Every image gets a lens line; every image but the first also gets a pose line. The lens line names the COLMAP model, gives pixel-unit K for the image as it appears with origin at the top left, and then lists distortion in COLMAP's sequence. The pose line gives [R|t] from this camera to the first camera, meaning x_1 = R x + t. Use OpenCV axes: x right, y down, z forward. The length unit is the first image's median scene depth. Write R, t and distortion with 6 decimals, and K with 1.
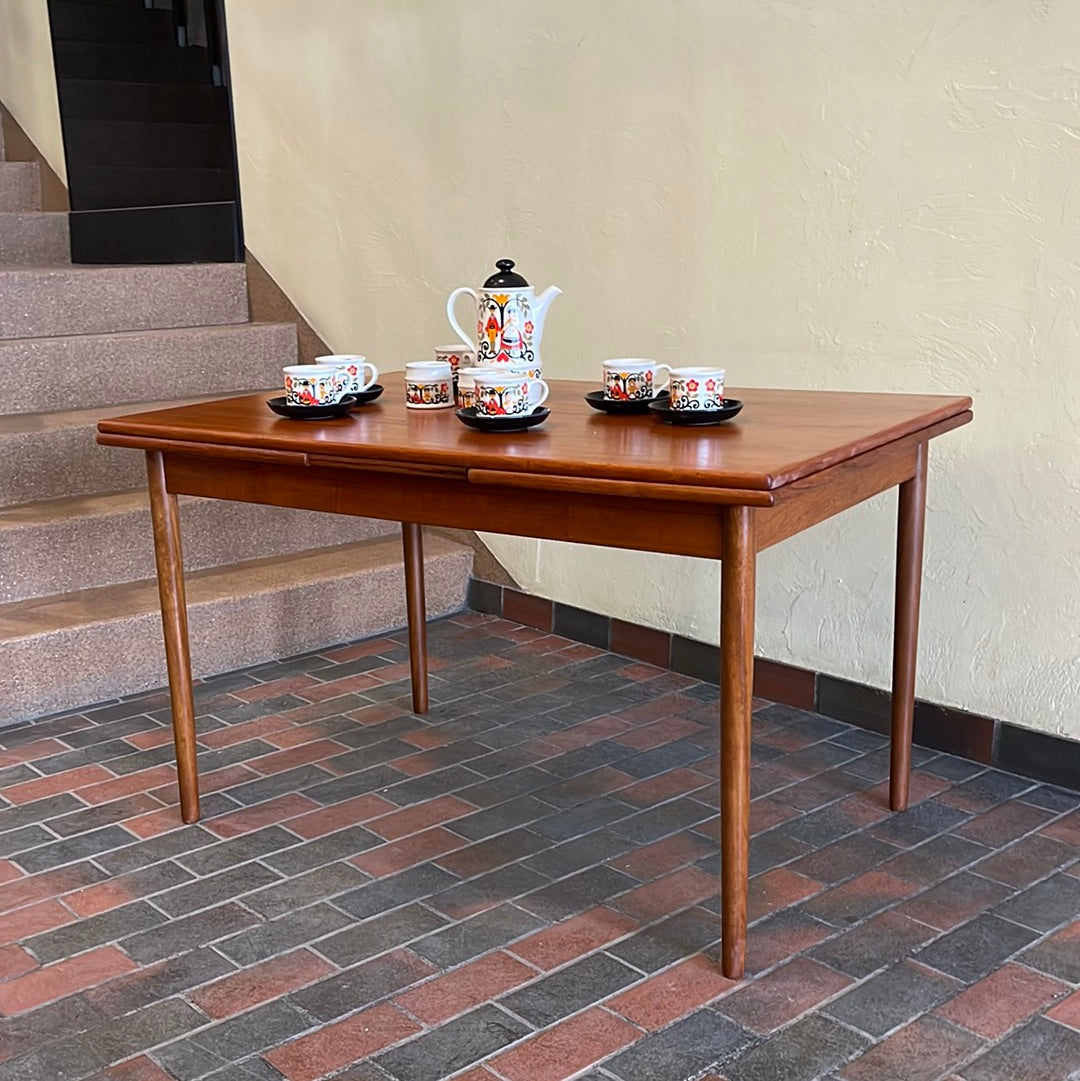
lens RADIAL K [[1432.3, 0, 538.6], [0, 1432.3, 677.6], [0, 0, 1]] dist [0.030522, 0.000000]
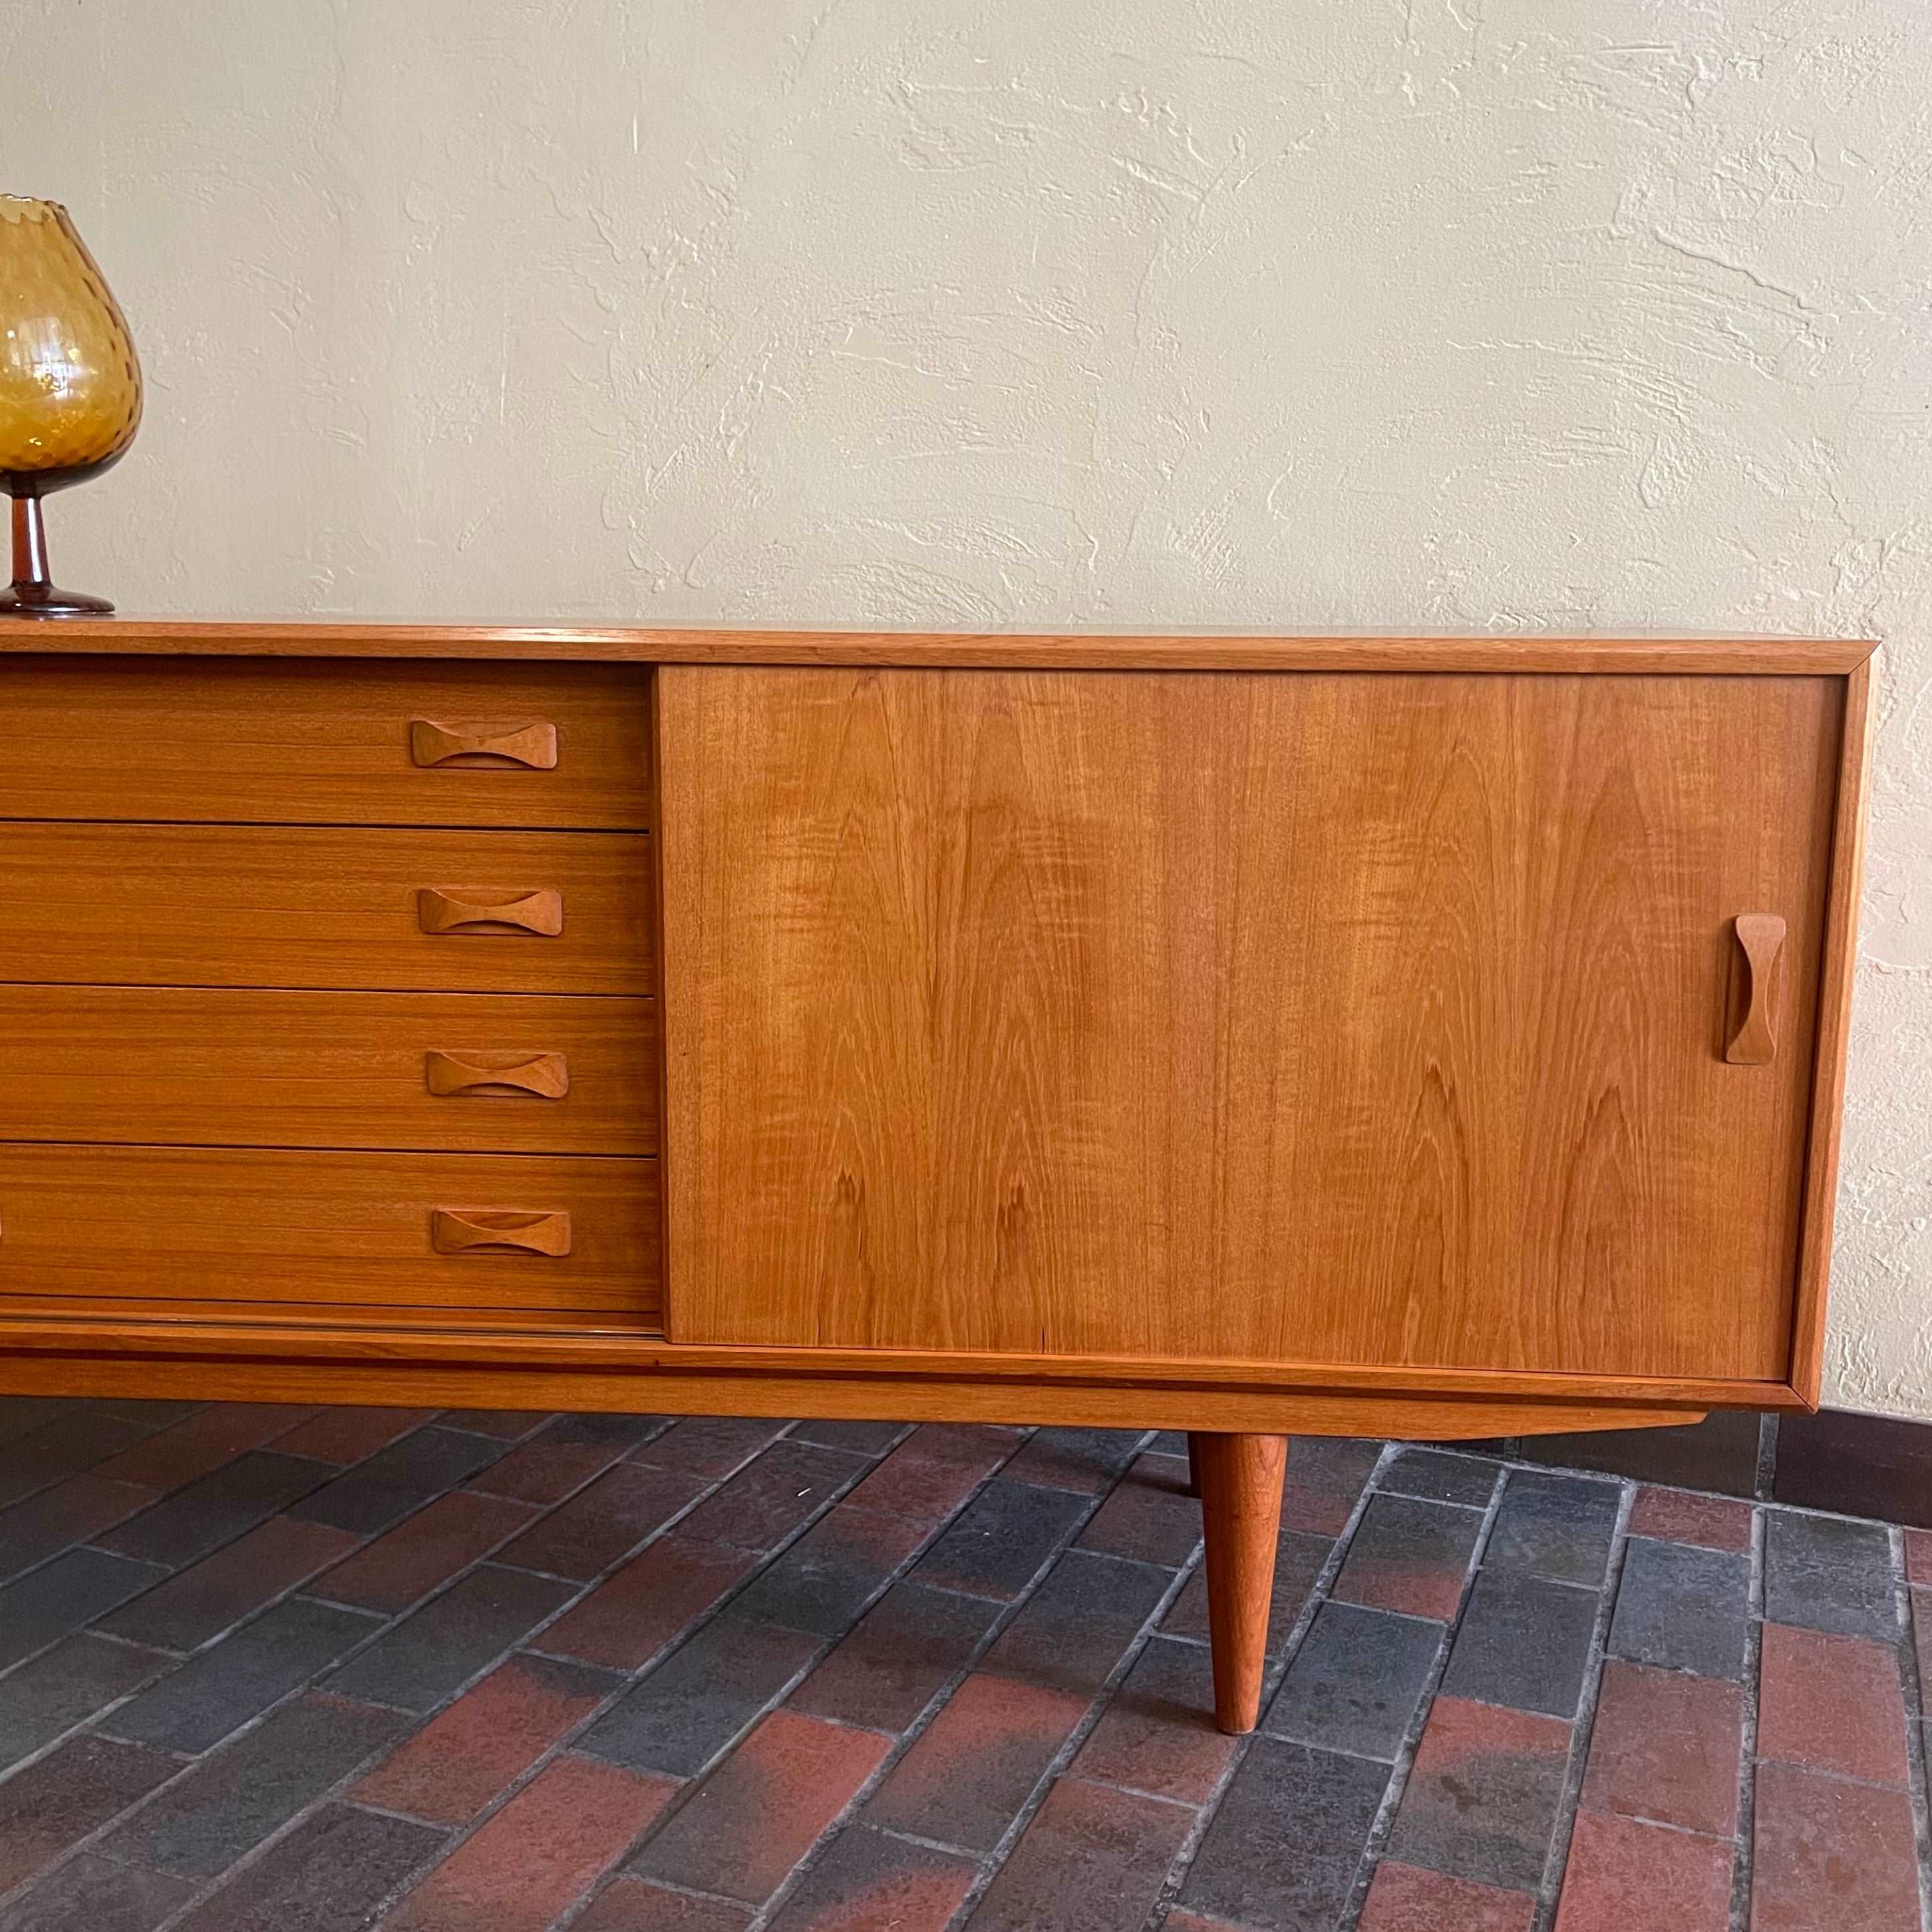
lens RADIAL K [[2027.8, 0, 981.7], [0, 2027.8, 968.3], [0, 0, 1]] dist [0.031518, 0.000000]
pose [[0.890741, -0.047342, 0.452040, -0.032629], [0.109119, 0.987747, -0.111573, -0.008463], [-0.441219, 0.148709, 0.884993, 0.350385]]
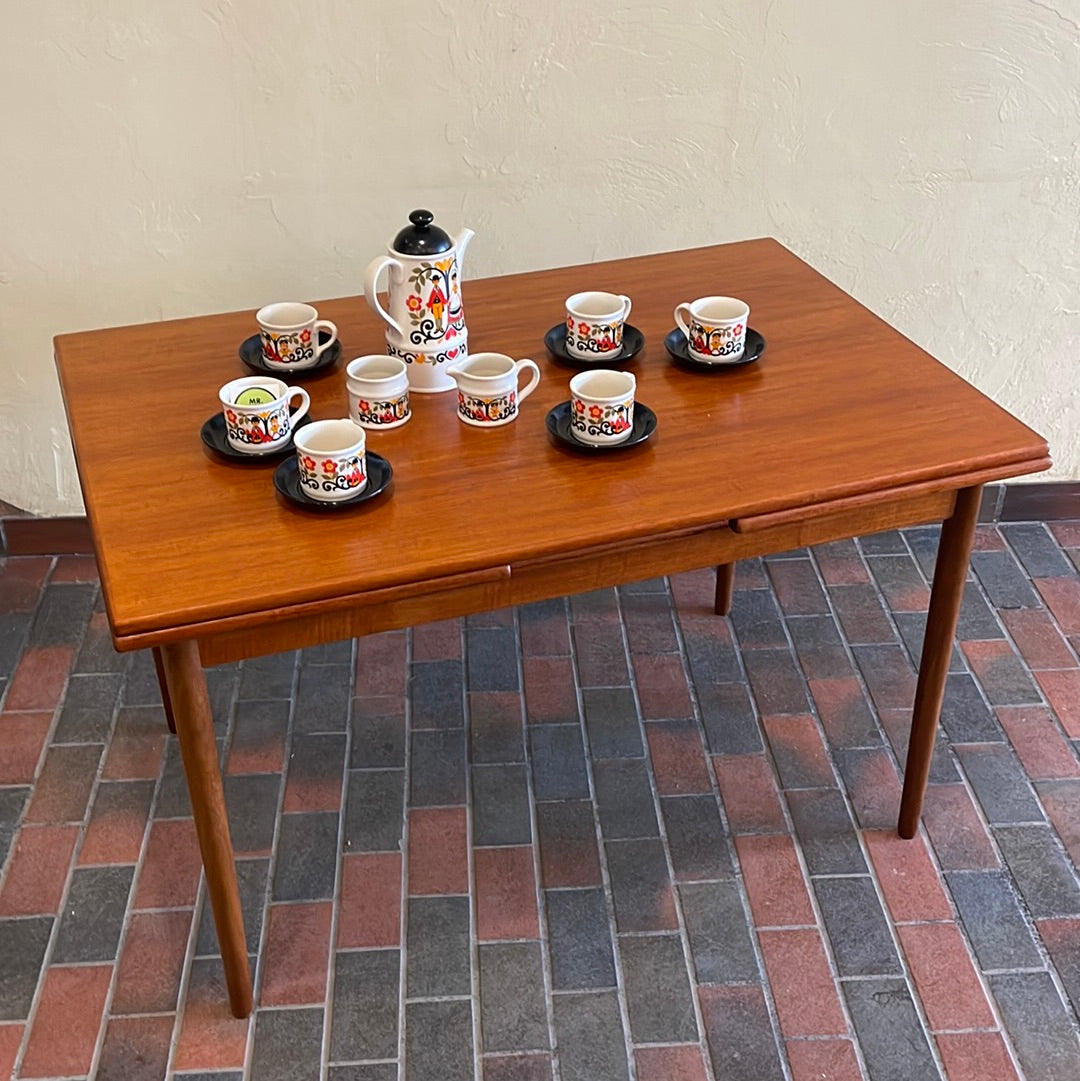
lens RADIAL K [[1428.1, 0, 539.8], [0, 1428.1, 679.7], [0, 0, 1]] dist [0.029842, 0.000000]
pose [[0.605742, -0.462841, 0.647190, -0.539883], [0.234765, 0.881154, 0.410431, -0.327647], [-0.760238, -0.096677, 0.642410, 0.368831]]
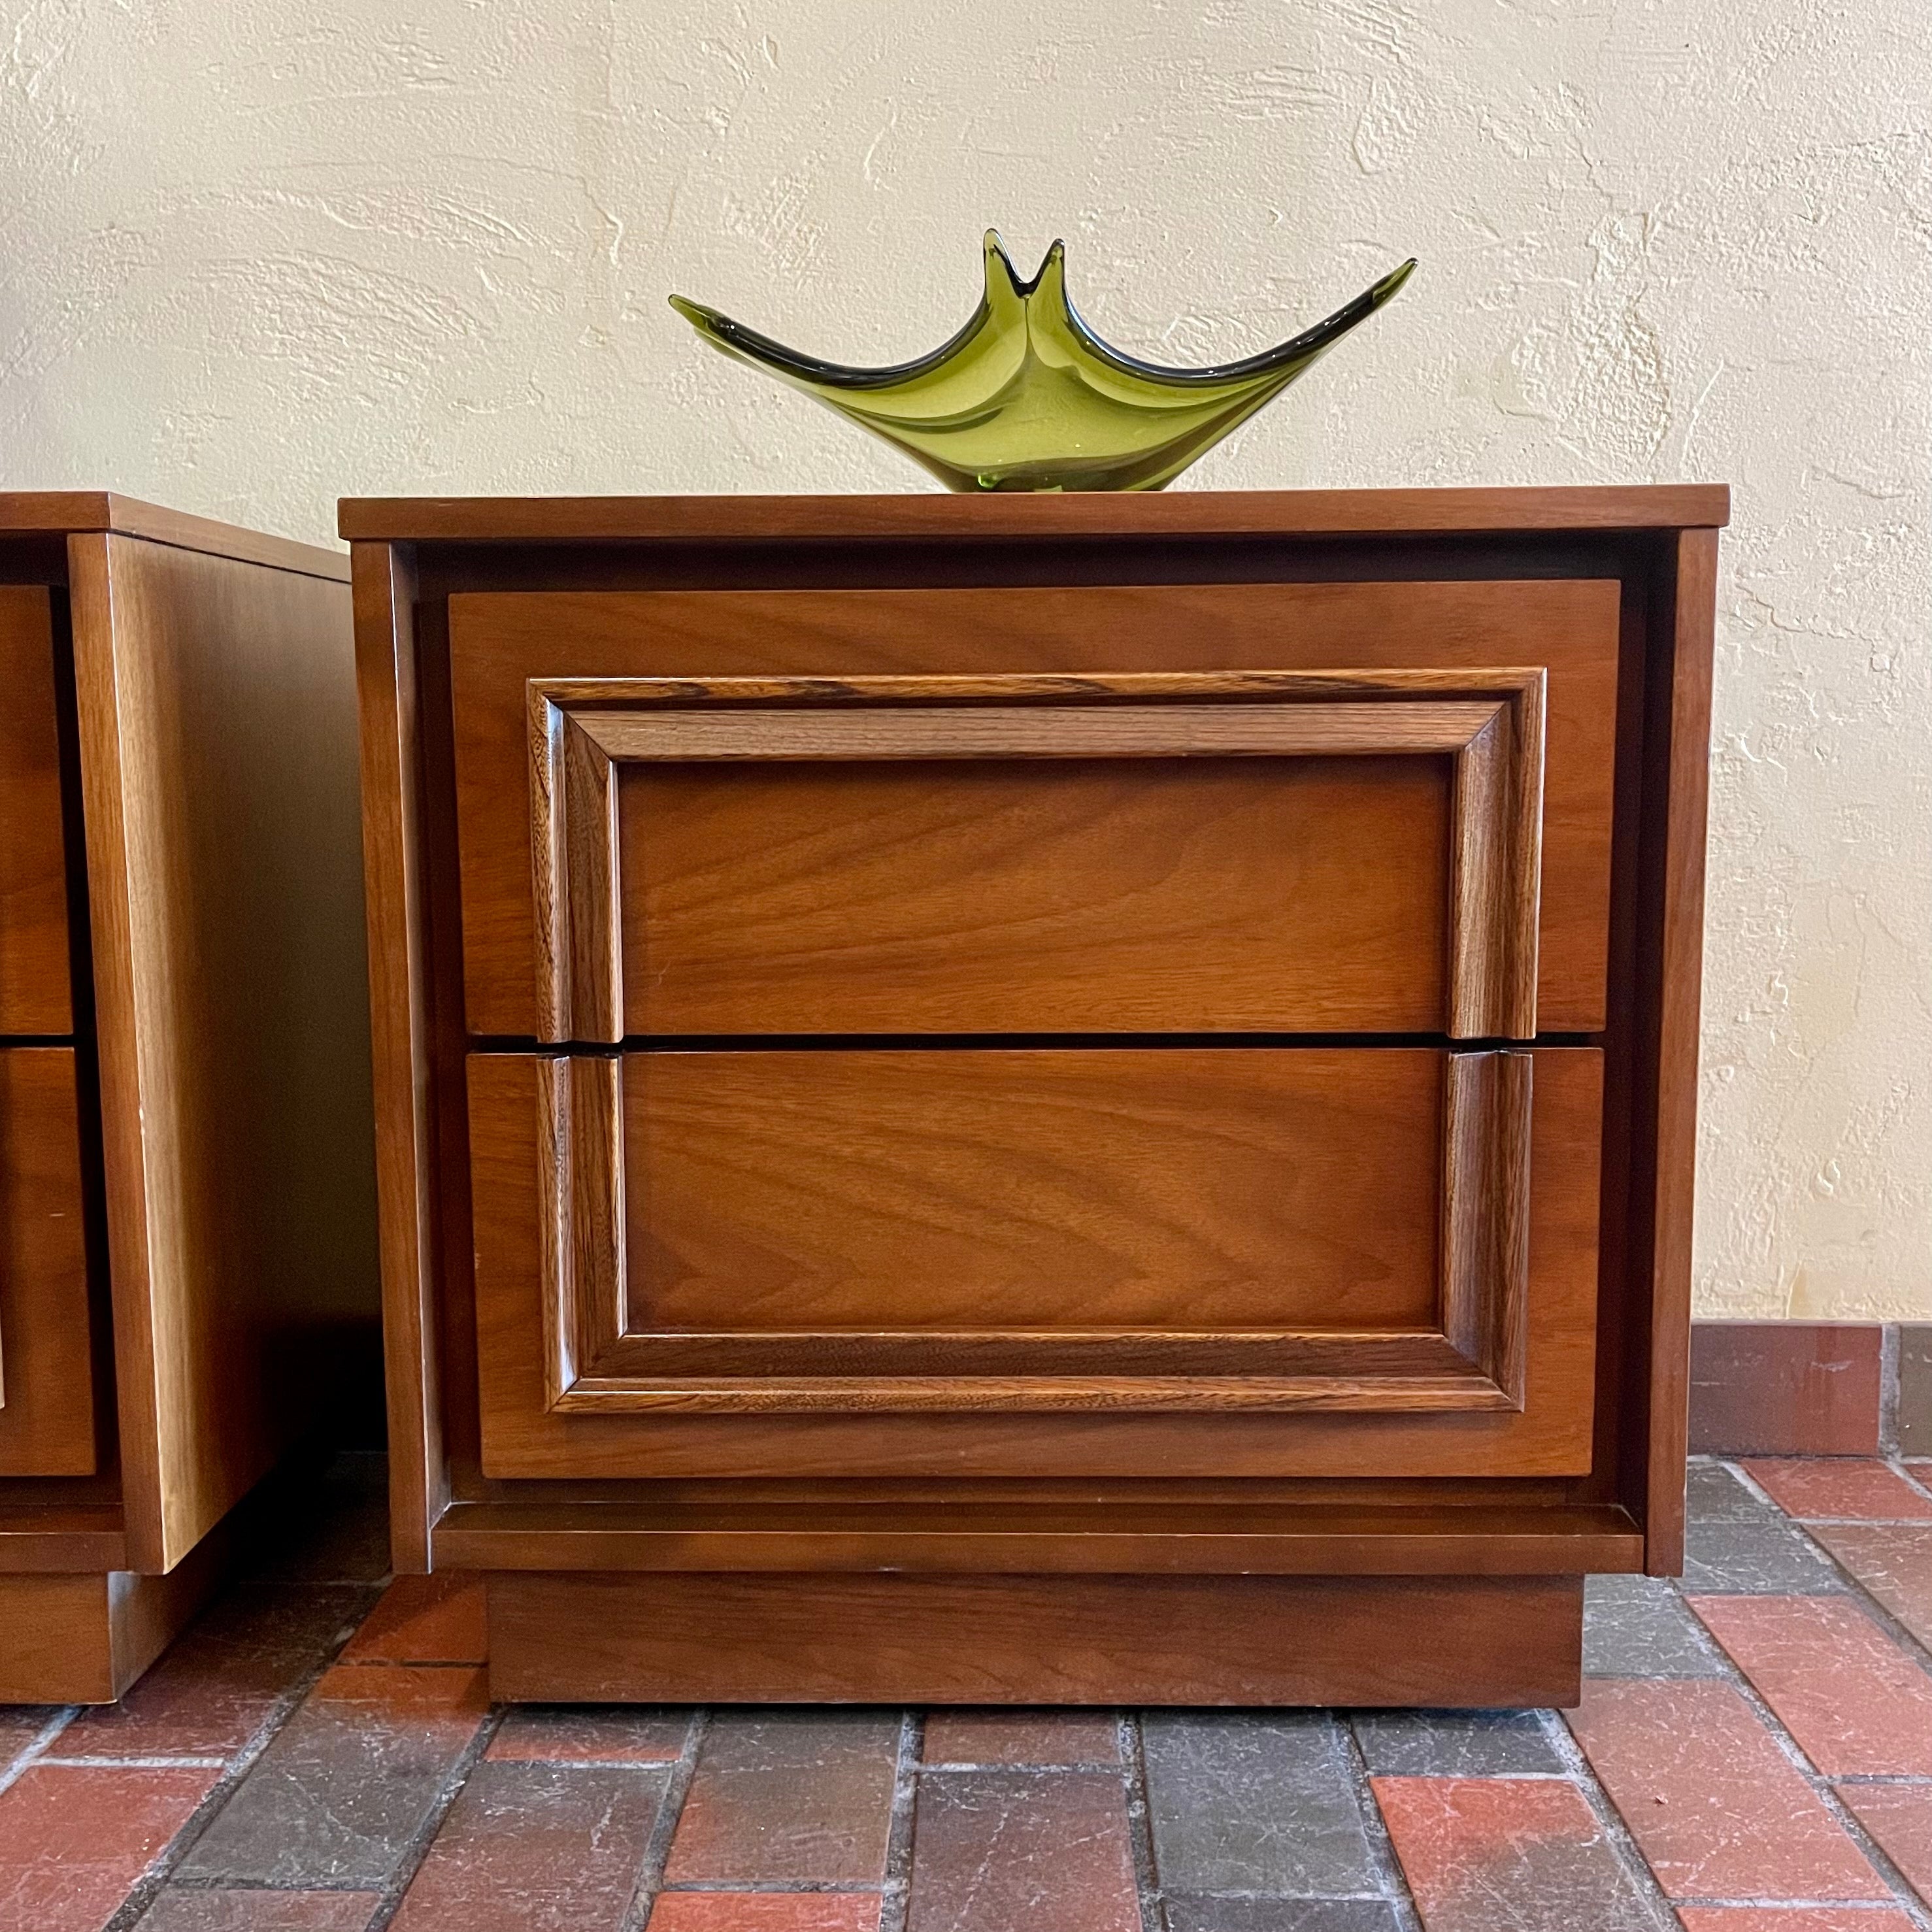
lens RADIAL K [[2027.8, 0, 950.9], [0, 2027.8, 990.9], [0, 0, 1]] dist [0.031518, 0.000000]
pose [[0.673802, -0.056860, 0.736721, 0.002481], [0.215815, 0.968705, -0.122619, 0.030517], [-0.706693, 0.241616, 0.664986, 0.580608]]
